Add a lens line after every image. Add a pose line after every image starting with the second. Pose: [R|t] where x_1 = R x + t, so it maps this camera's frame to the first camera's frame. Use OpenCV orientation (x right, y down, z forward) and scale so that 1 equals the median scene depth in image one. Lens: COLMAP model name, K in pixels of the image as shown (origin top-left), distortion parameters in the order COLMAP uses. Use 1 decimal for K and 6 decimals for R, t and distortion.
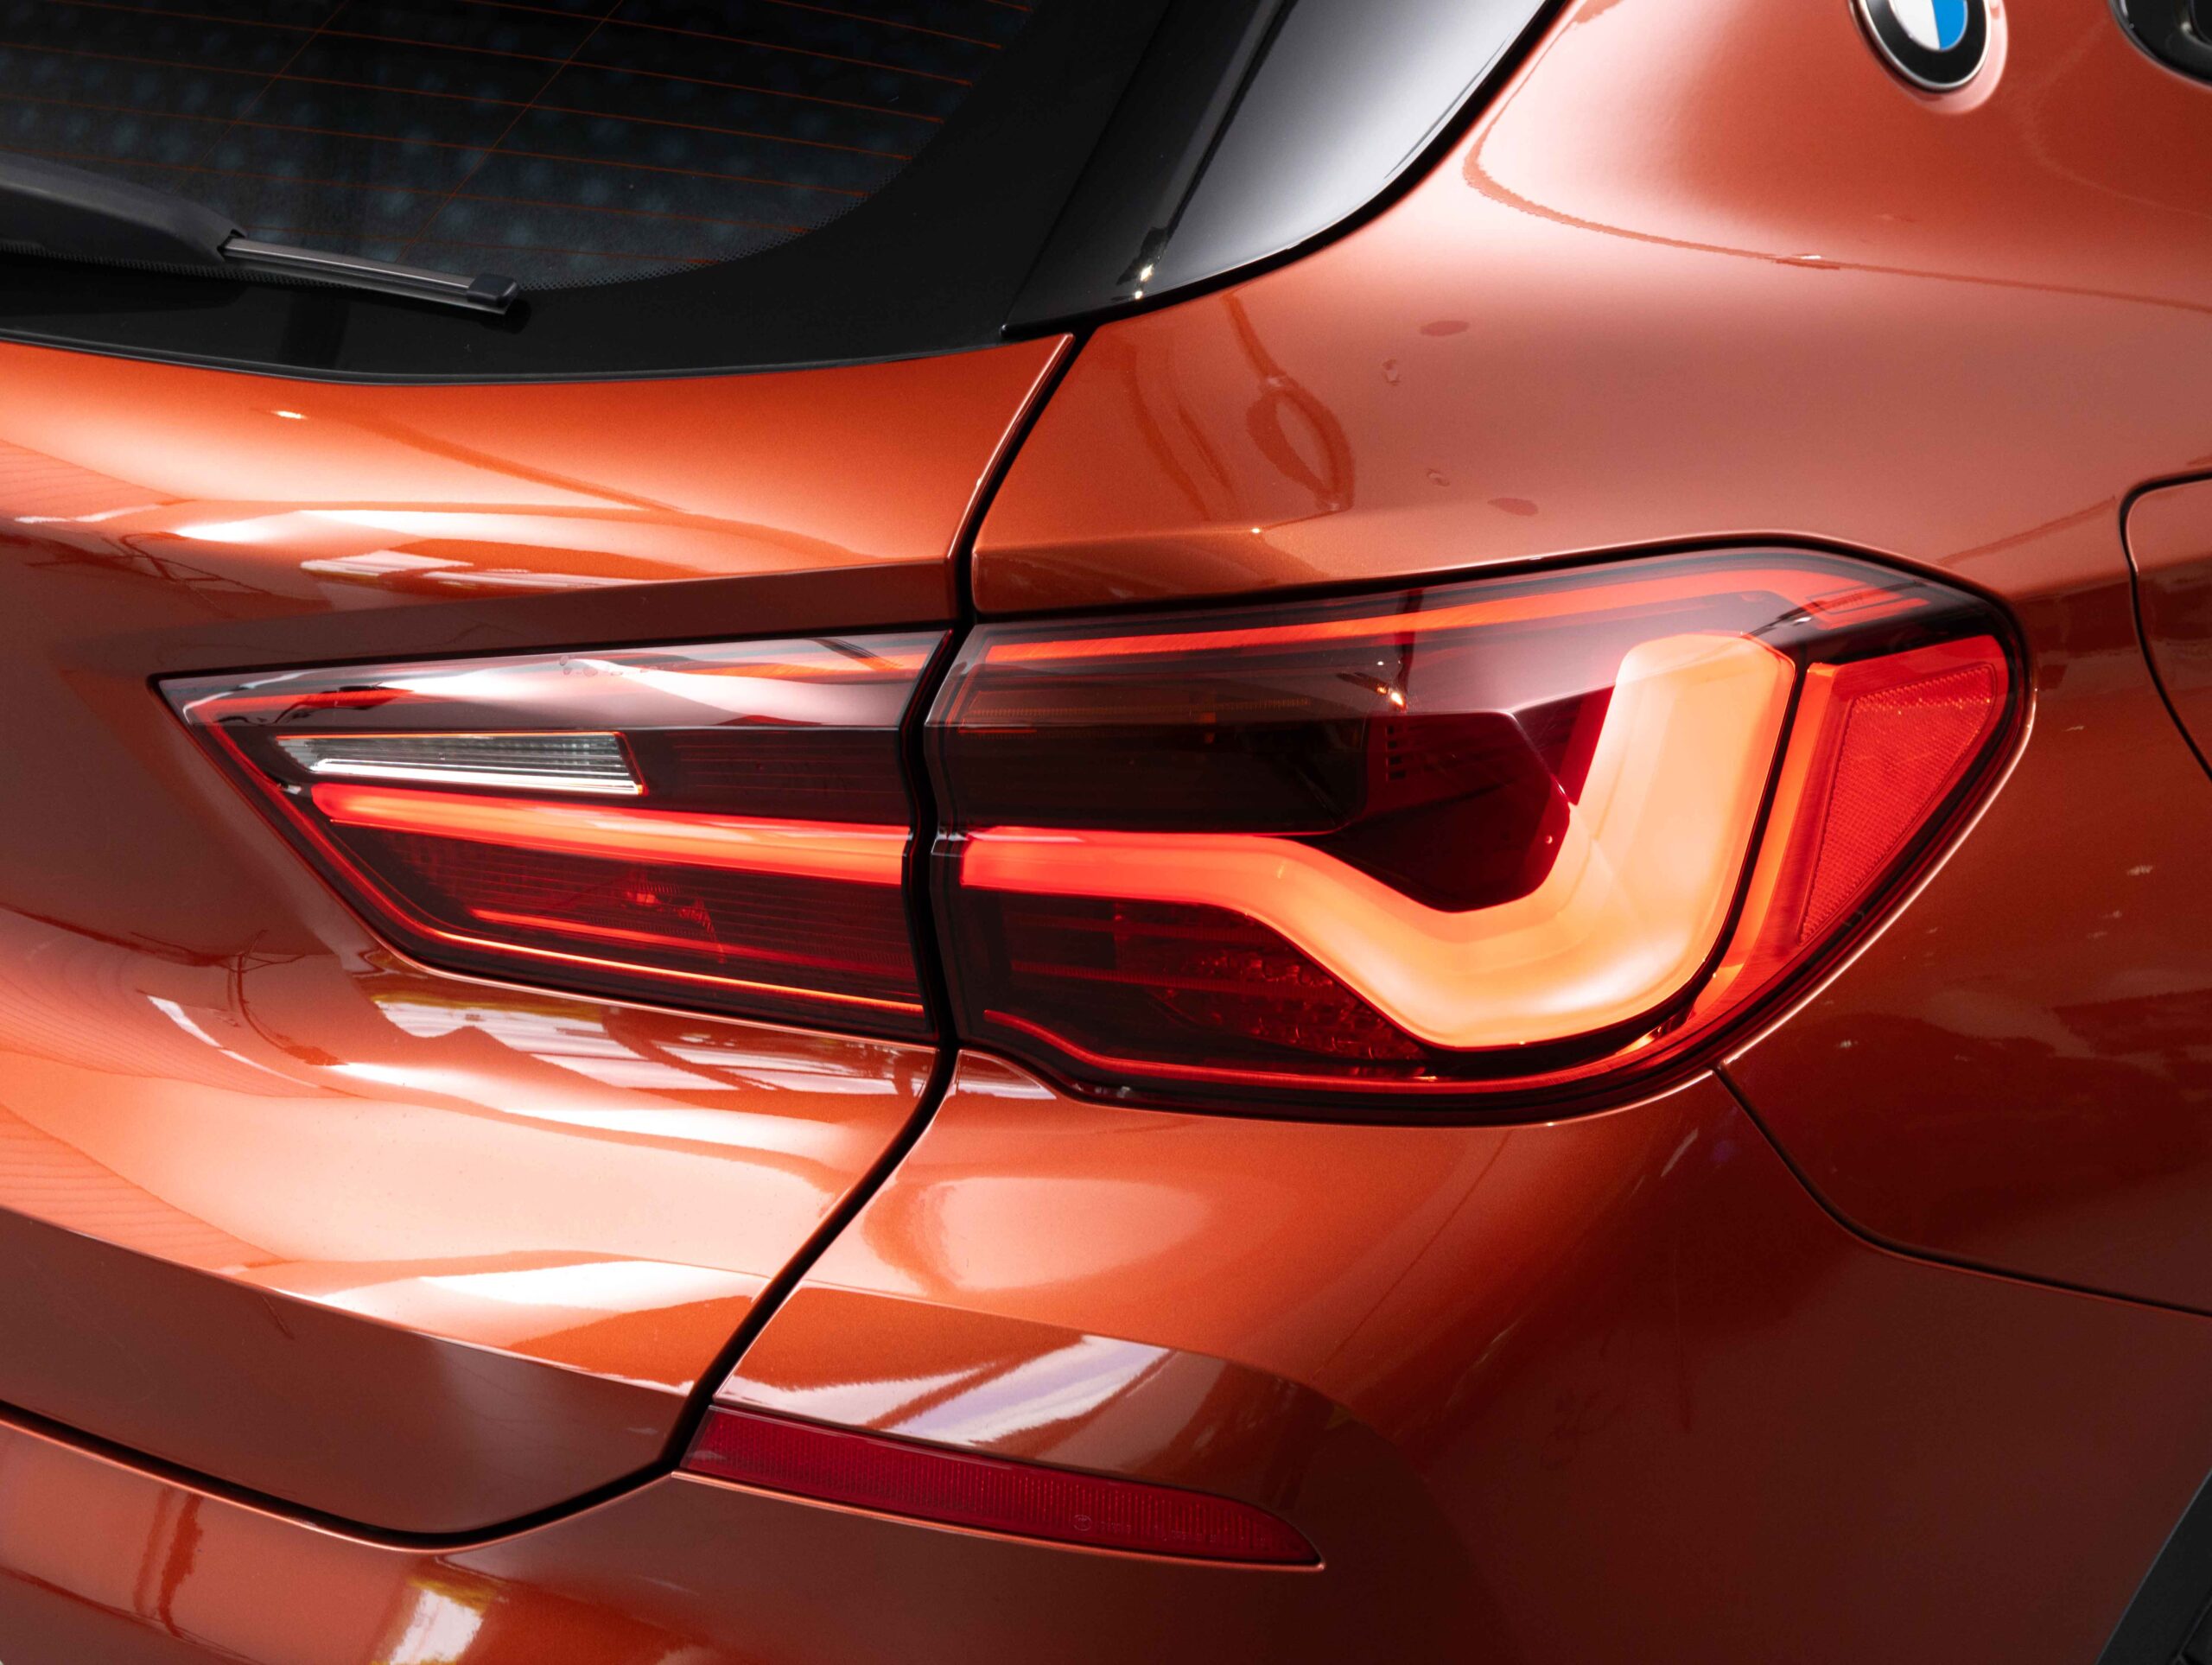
lens RADIAL K [[4661.5, 0, 1106.0], [0, 4661.5, 832.5], [0, 0, 1]] dist [0.000499, -0.646503]
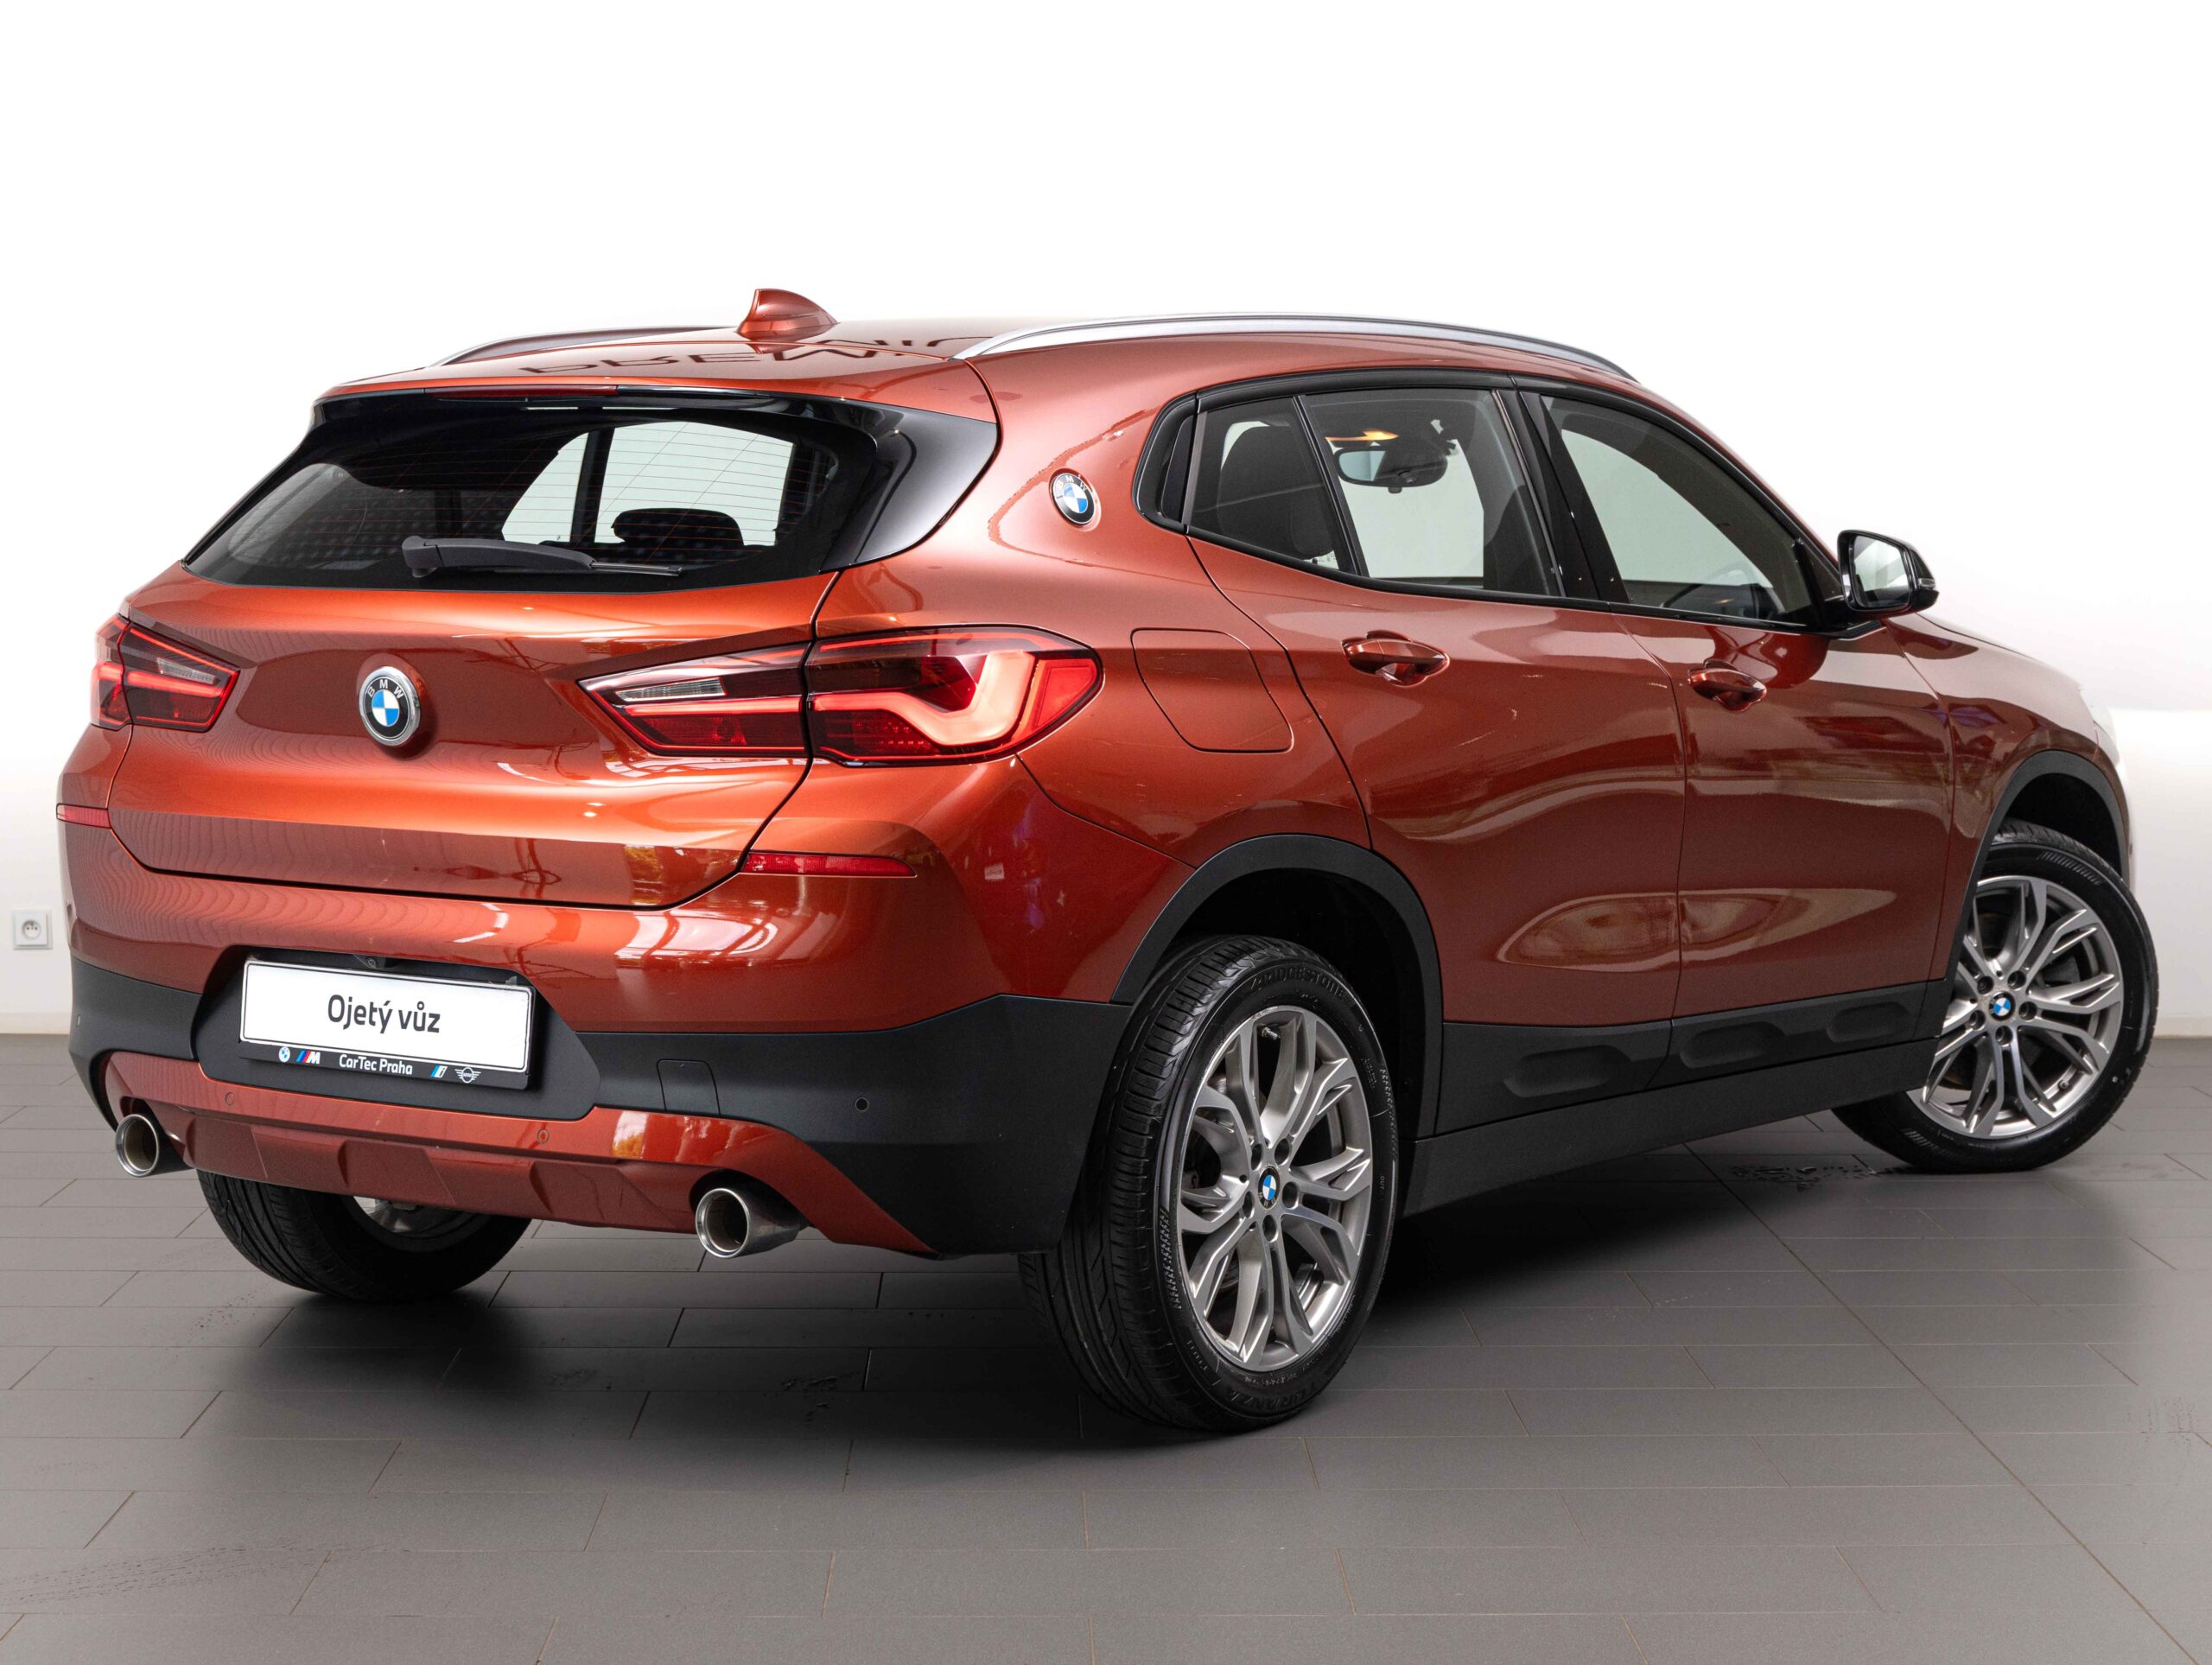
lens RADIAL K [[4249.9, 0, 1105.4], [0, 4249.9, 943.3], [0, 0, 1]] dist [0.008274, -0.053957]
pose [[0.993594, -0.015414, 0.111957, -0.183365], [0.034478, 0.984771, -0.170403, 0.783391], [-0.107625, 0.173171, 0.978994, -2.332508]]
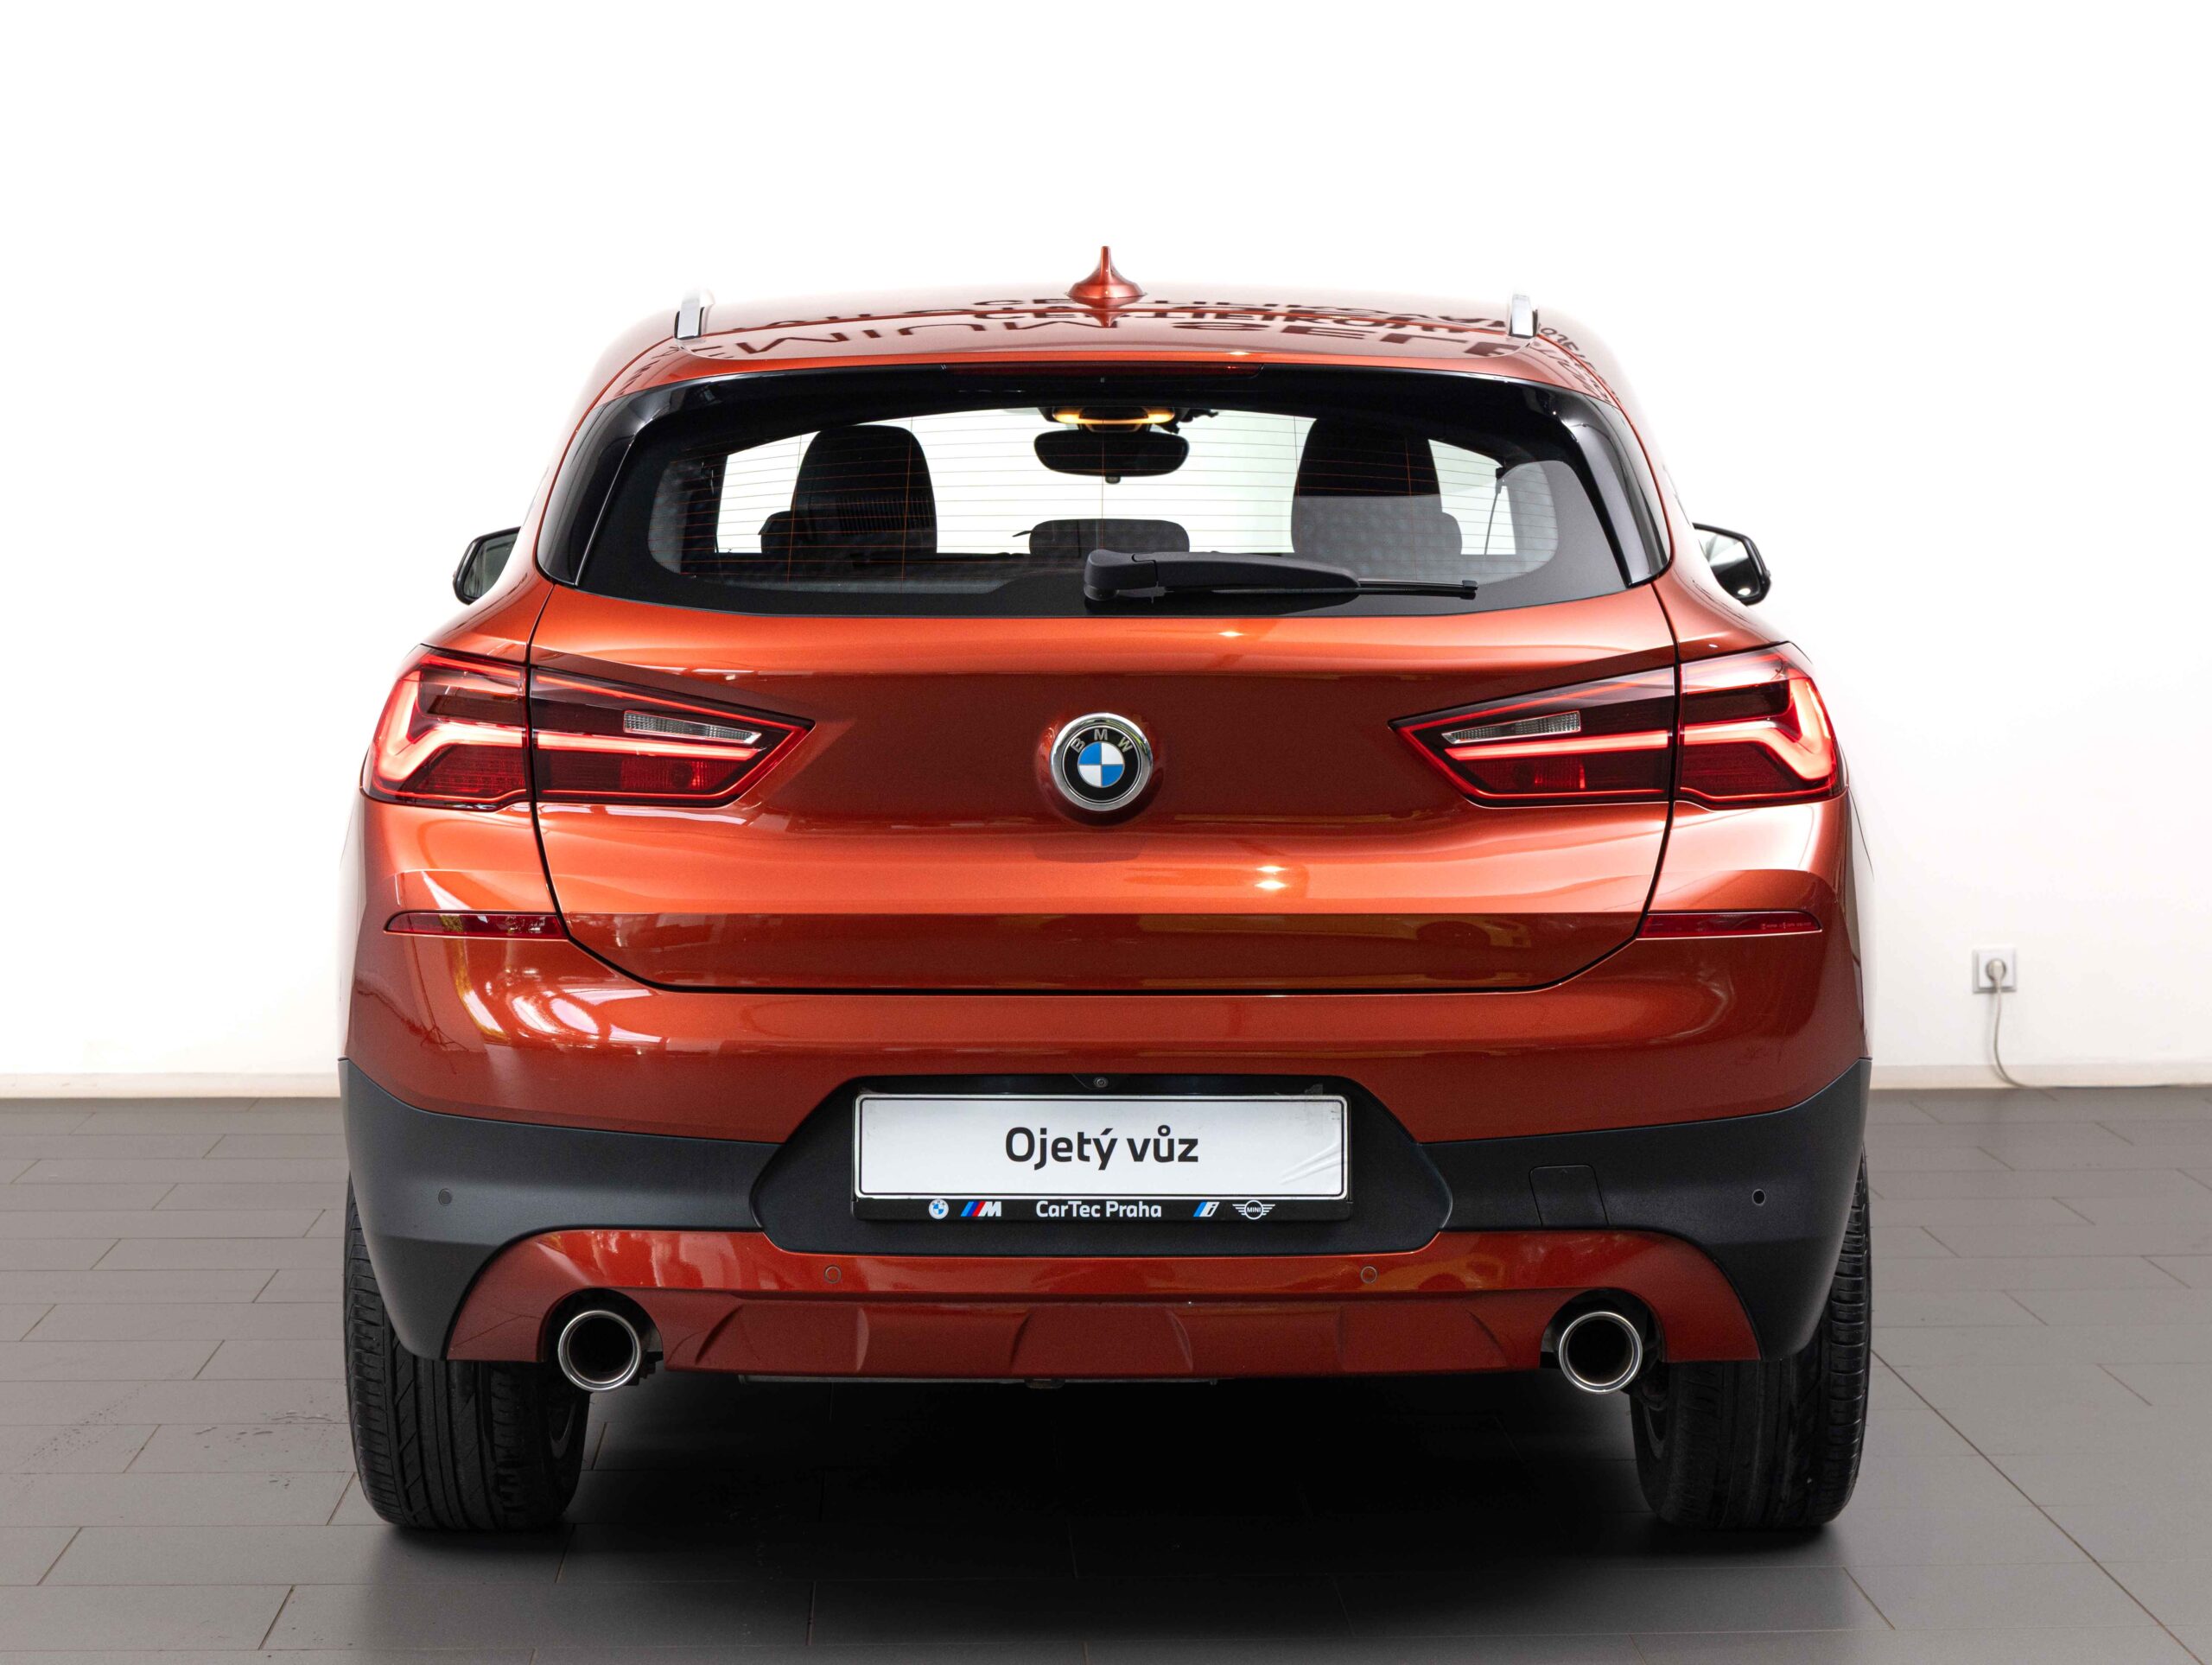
lens RADIAL K [[4661.5, 0, 1106.0], [0, 4661.5, 832.5], [0, 0, 1]] dist [0.000499, -0.646503]
pose [[0.754104, -0.059142, 0.654087, -2.438471], [0.186798, 0.974118, -0.127282, 0.405034], [-0.629630, 0.218166, 0.745634, -1.142121]]
